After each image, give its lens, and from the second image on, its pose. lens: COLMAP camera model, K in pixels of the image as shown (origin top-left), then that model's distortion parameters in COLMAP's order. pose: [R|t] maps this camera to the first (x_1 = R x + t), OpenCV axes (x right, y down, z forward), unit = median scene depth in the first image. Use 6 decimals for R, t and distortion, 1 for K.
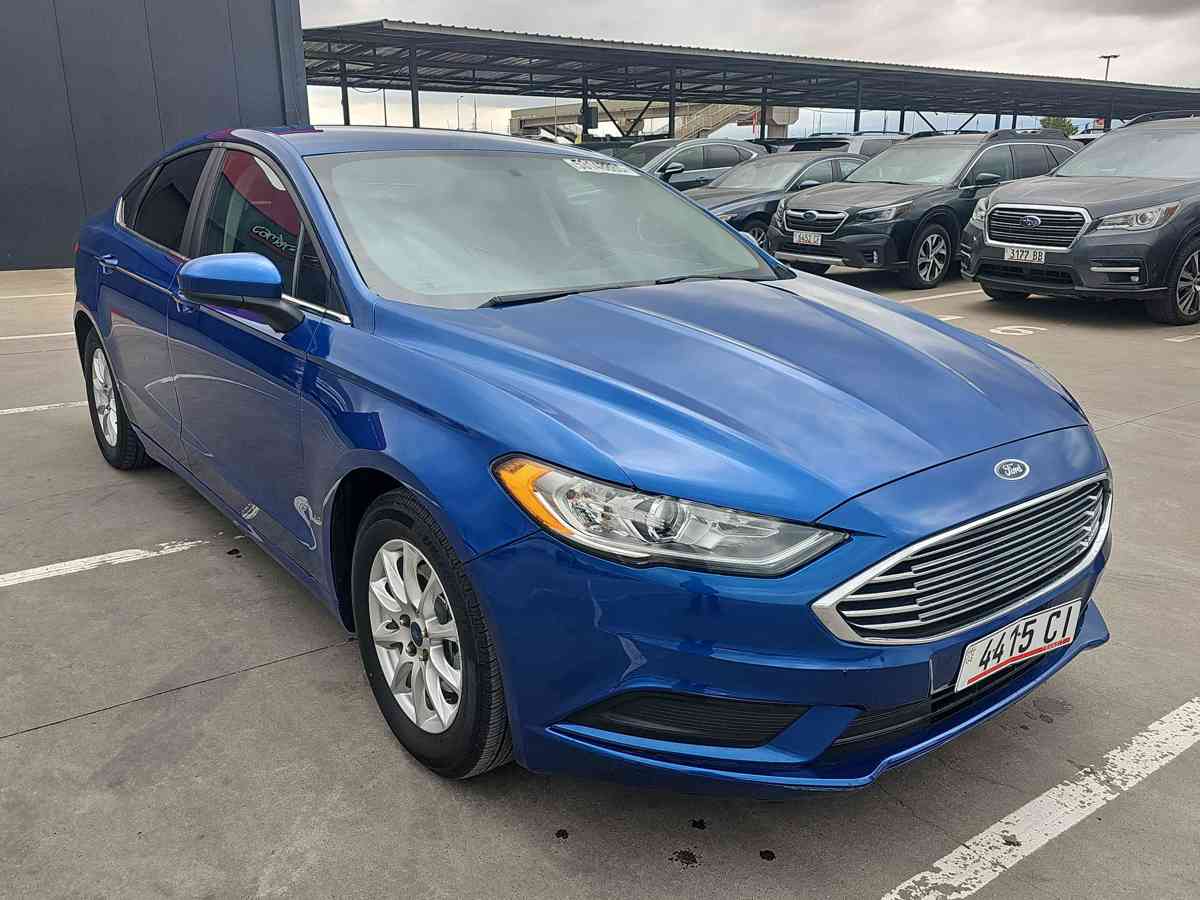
lens RADIAL K [[972.6, 0, 600.8], [0, 972.6, 444.7], [0, 0, 1]] dist [0.062649, -0.070329]
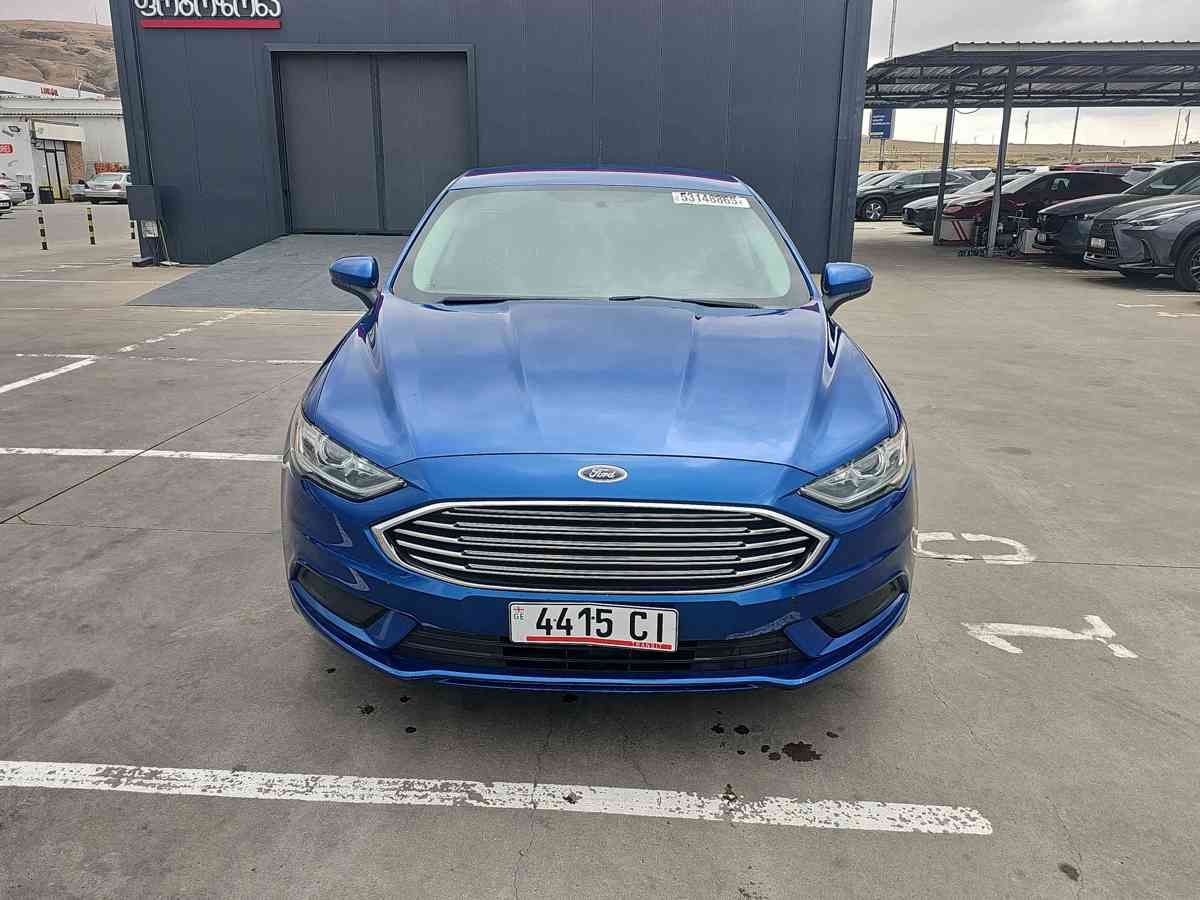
lens RADIAL K [[972.6, 0, 597.3], [0, 972.6, 455.9], [0, 0, 1]] dist [0.062649, -0.070329]
pose [[0.770062, 0.175164, -0.613451, 1.060821], [-0.179786, 0.982180, 0.054765, -0.051532], [0.612112, 0.068118, 0.787832, 0.104872]]
